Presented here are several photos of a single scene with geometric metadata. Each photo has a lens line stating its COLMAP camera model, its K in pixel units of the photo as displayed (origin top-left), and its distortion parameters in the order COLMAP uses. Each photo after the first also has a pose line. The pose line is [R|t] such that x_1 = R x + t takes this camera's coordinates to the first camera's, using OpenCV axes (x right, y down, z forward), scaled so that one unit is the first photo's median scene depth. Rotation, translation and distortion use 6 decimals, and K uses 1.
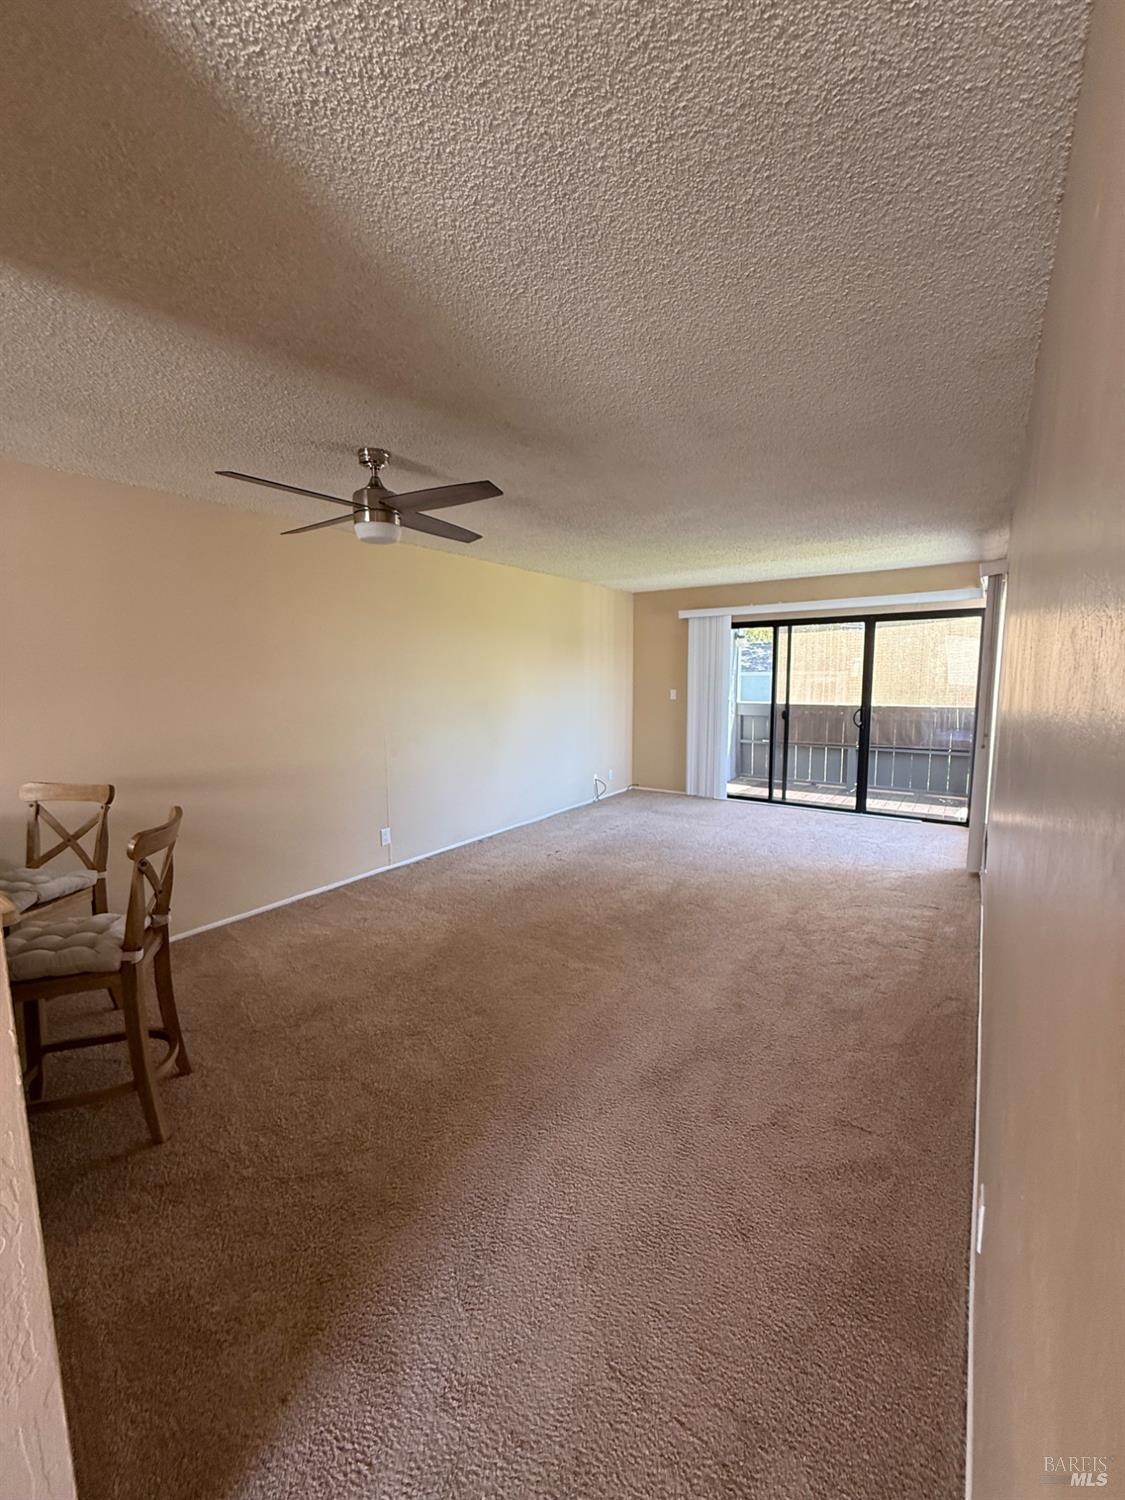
lens RADIAL K [[600.2, 0, 562.5], [0, 600.2, 750.0], [0, 0, 1]] dist [0.000135, 0.000081]
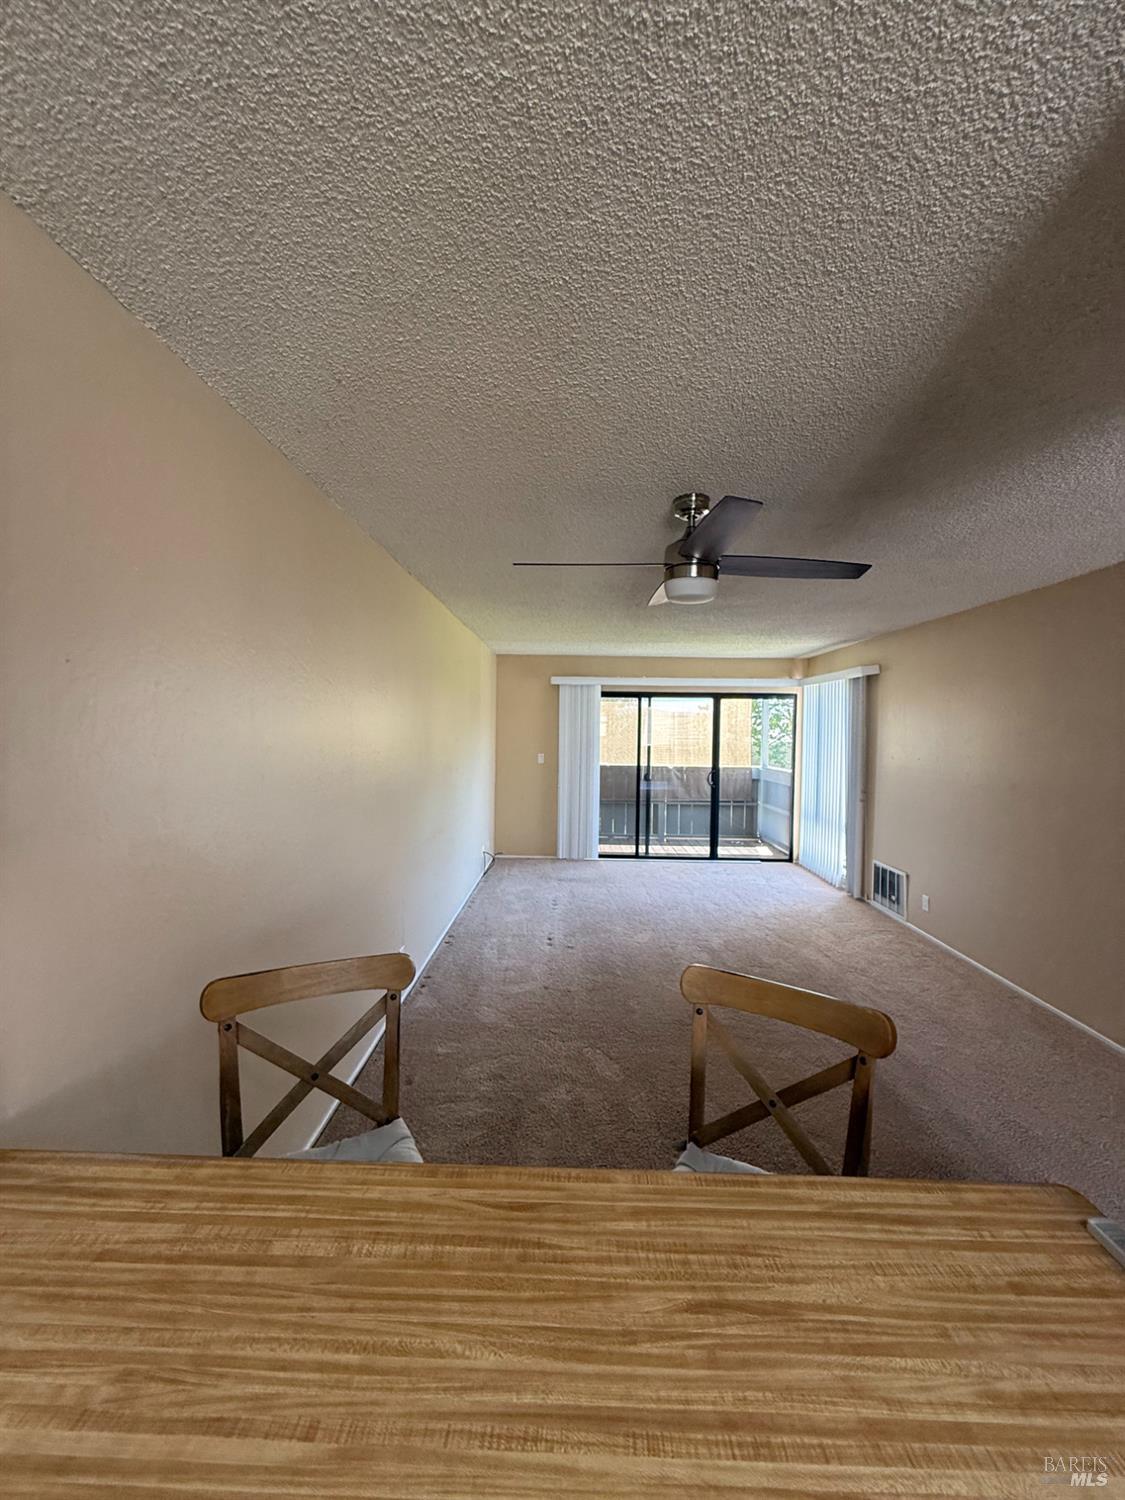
lens RADIAL K [[600.2, 0, 562.5], [0, 600.2, 750.0], [0, 0, 1]] dist [0.000135, 0.000081]
pose [[0.829131, -0.000668, 0.559053, -0.372284], [0.050972, 0.995924, -0.074407, -0.033150], [-0.556725, 0.090189, 0.825786, 0.167734]]
